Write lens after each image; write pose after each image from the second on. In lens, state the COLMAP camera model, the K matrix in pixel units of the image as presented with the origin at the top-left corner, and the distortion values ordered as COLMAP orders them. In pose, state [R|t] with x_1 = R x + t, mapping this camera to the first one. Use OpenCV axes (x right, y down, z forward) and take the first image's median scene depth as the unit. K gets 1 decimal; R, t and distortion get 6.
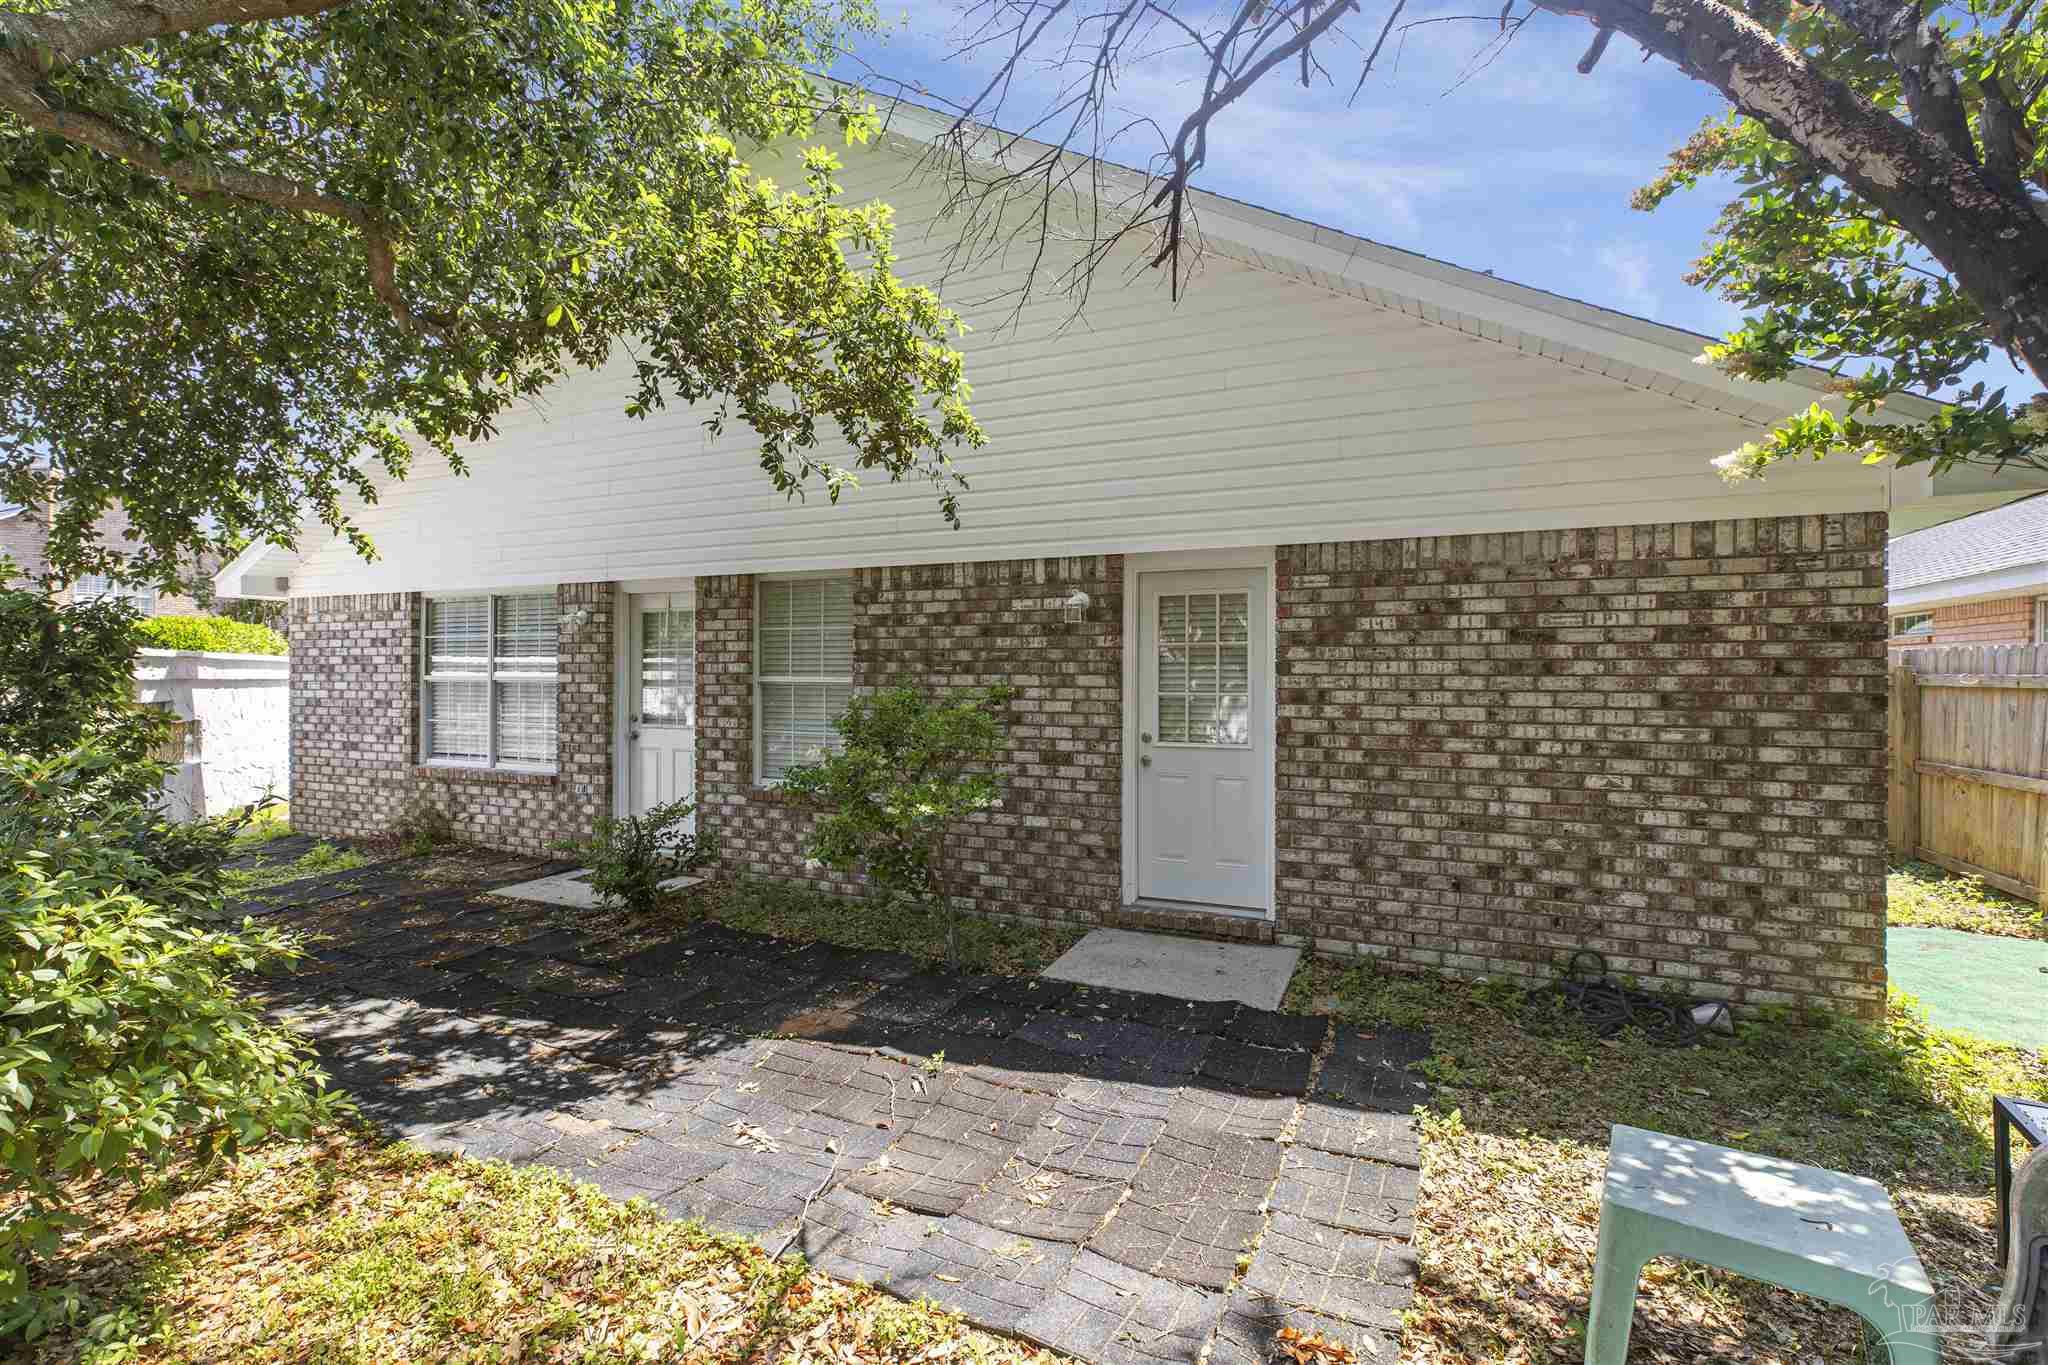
lens RADIAL K [[935.0, 0, 1036.1], [0, 935.0, 673.7], [0, 0, 1]] dist [-0.000278, 0.000028]
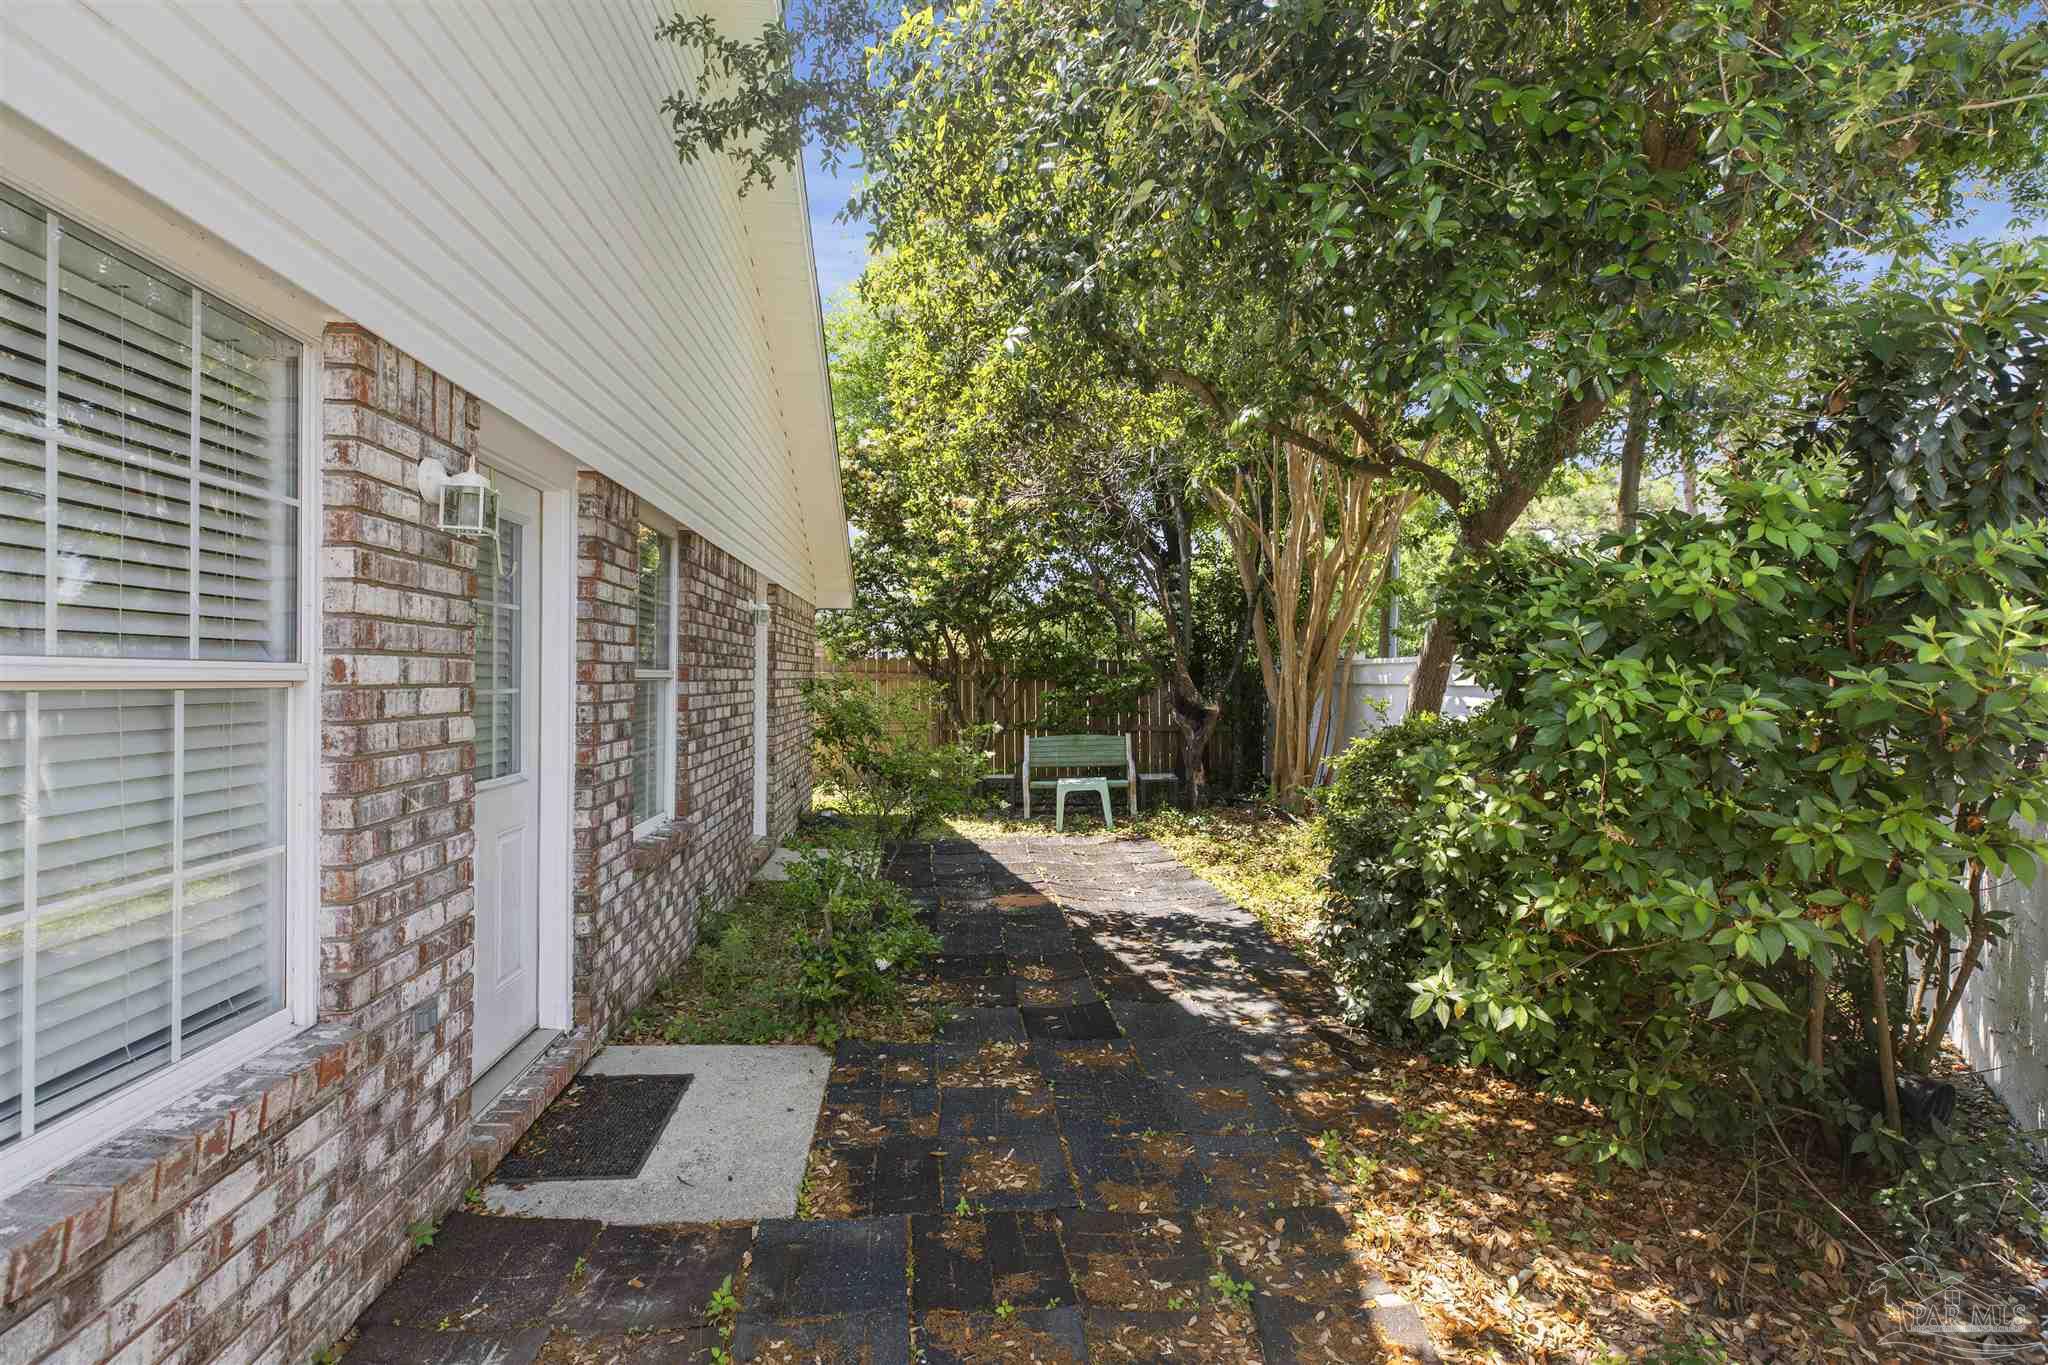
lens RADIAL K [[935.0, 0, 1032.3], [0, 935.0, 680.5], [0, 0, 1]] dist [-0.000278, 0.000028]
pose [[-0.513636, -0.011873, 0.857926, -1.601989], [-0.007519, 0.999928, 0.009336, 0.006698], [-0.857975, -0.001656, -0.513689, 1.825691]]
